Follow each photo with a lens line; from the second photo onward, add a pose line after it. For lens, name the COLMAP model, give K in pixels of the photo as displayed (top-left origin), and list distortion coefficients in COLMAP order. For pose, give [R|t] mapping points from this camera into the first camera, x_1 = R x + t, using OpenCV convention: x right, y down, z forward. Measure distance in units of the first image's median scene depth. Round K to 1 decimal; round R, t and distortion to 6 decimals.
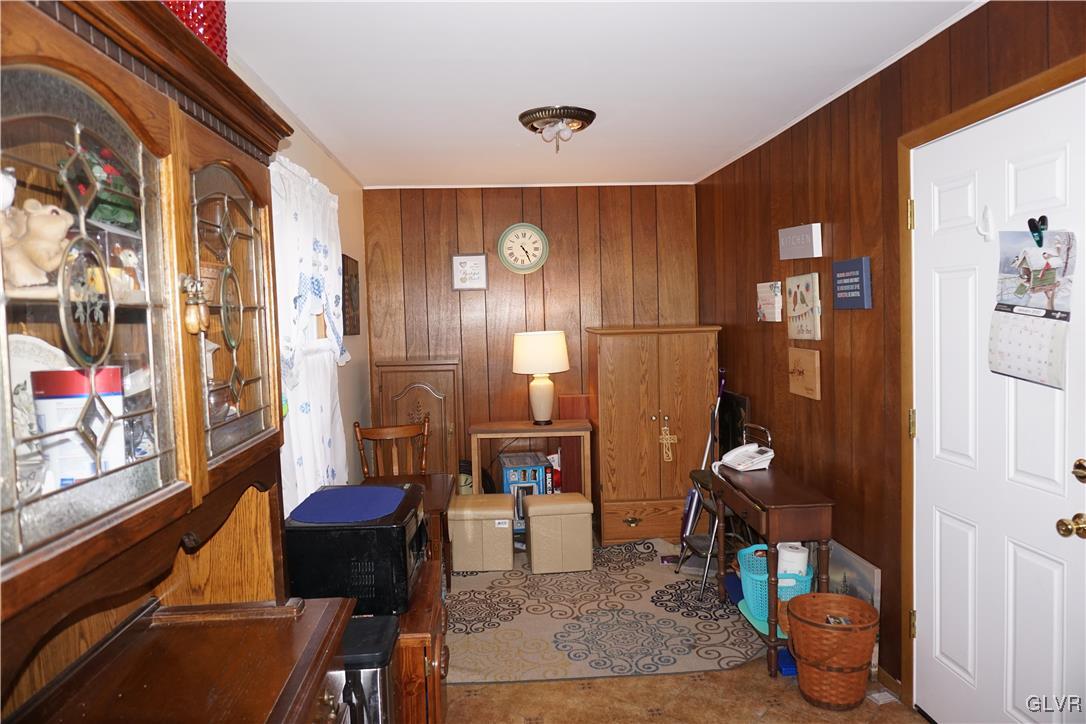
lens RADIAL K [[728.8, 0, 543.3], [0, 728.8, 358.8], [0, 0, 1]] dist [-0.011685, 0.011979]
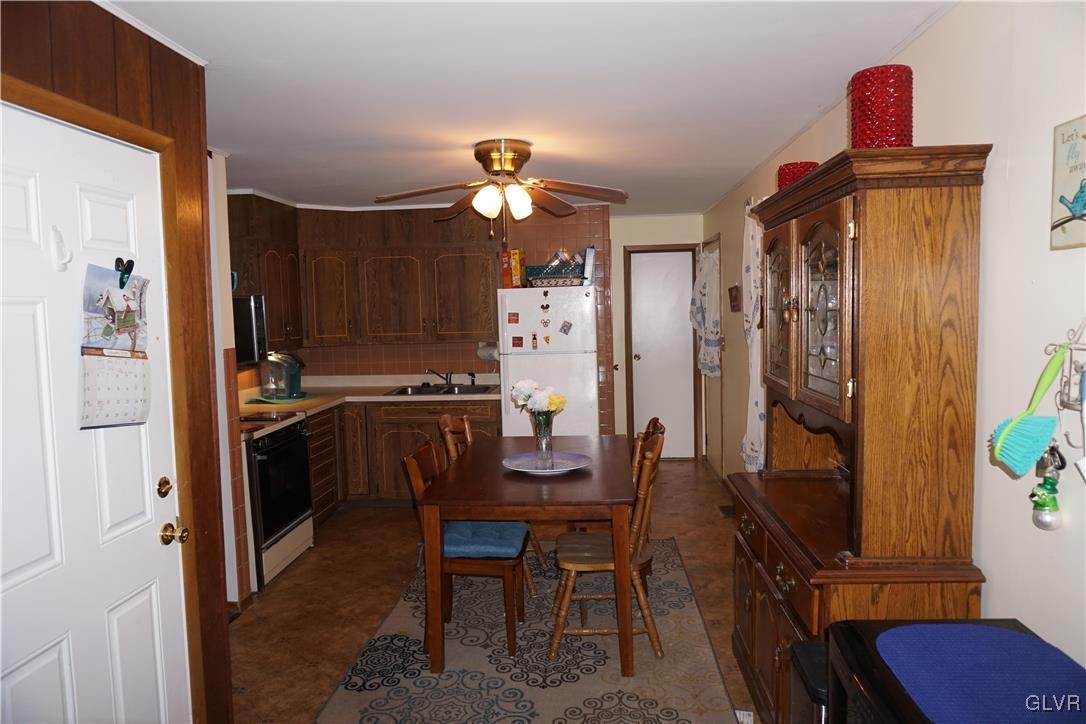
lens RADIAL K [[728.8, 0, 542.6], [0, 728.8, 360.6], [0, 0, 1]] dist [-0.011685, 0.011979]
pose [[-0.987255, 0.049210, 0.151347, -0.037193], [0.068823, 0.989484, 0.127216, -0.141361], [-0.143496, 0.136011, -0.980260, 1.891123]]
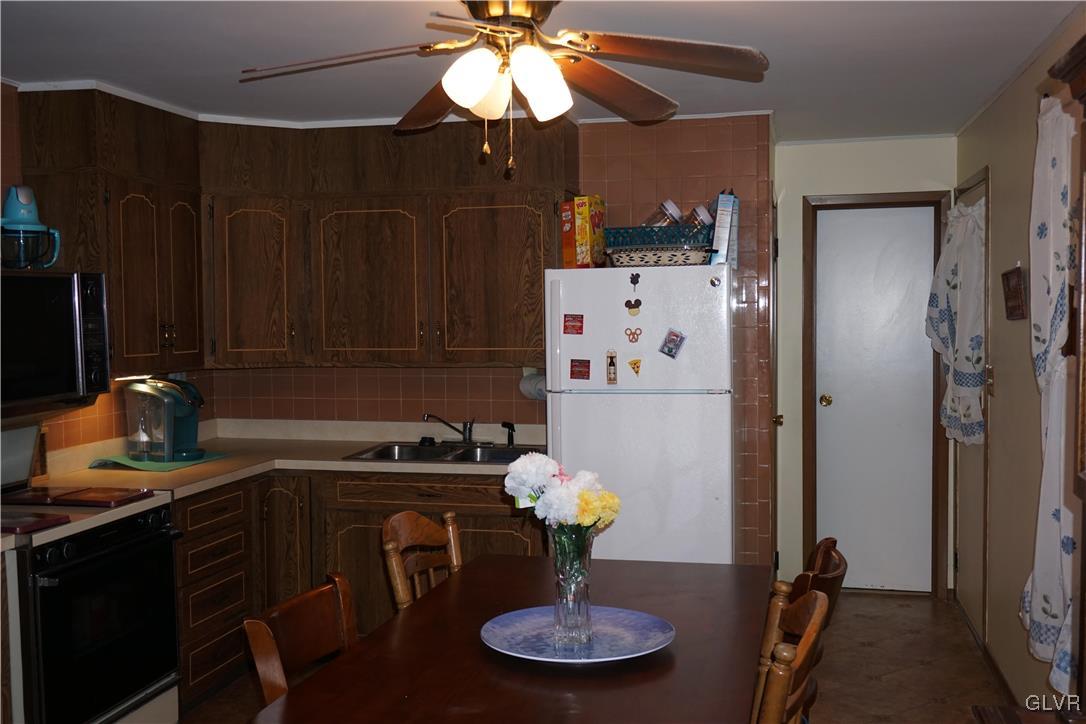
lens RADIAL K [[1115.3, 0, 543.4], [0, 1115.3, 365.0], [0, 0, 1]] dist [0.017702, 0.000000]
pose [[-0.955725, 0.028913, 0.292836, -0.113984], [0.059346, 0.993651, 0.095579, -0.093970], [-0.288213, 0.108726, -0.951374, 1.340580]]
